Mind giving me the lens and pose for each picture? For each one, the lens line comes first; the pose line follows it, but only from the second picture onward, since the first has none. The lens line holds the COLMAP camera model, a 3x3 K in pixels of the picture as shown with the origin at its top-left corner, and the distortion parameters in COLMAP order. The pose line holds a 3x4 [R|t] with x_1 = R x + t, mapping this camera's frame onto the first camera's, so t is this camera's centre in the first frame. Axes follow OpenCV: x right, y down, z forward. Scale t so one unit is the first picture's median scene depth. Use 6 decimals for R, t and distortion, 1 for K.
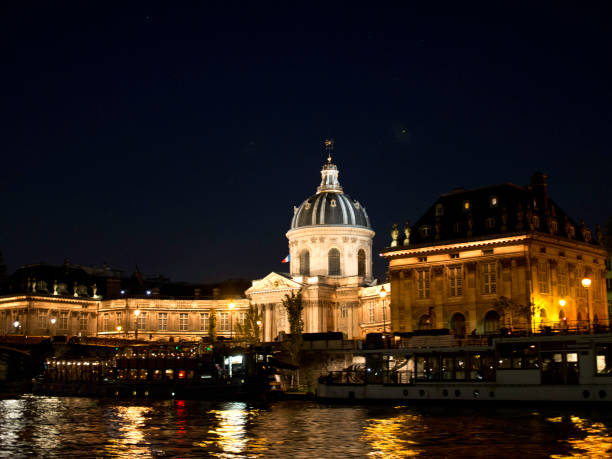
lens RADIAL K [[878.5, 0, 306.0], [0, 878.5, 229.5], [0, 0, 1]] dist [-0.105766, 0.034804]
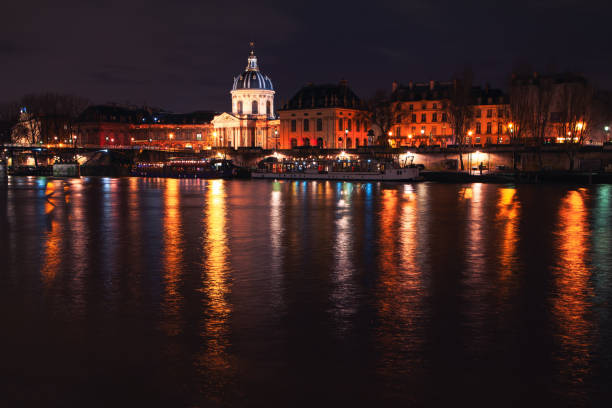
lens RADIAL K [[628.4, 0, 356.3], [0, 628.4, 173.0], [0, 0, 1]] dist [-0.004487, 0.012128]
pose [[0.981355, -0.010528, 0.191918, -0.018505], [-0.028252, 0.979752, 0.198210, -0.109361], [-0.190118, -0.199936, 0.961187, -0.482792]]
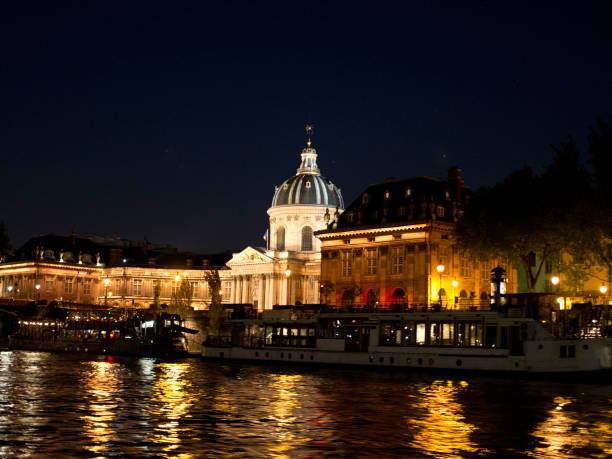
lens RADIAL K [[878.5, 0, 306.0], [0, 878.5, 229.5], [0, 0, 1]] dist [-0.105766, 0.034804]
pose [[0.997817, 0.021294, -0.062510, 0.099437], [-0.018923, 0.999088, 0.038284, -0.016168], [0.063268, -0.037018, 0.997310, -0.094016]]
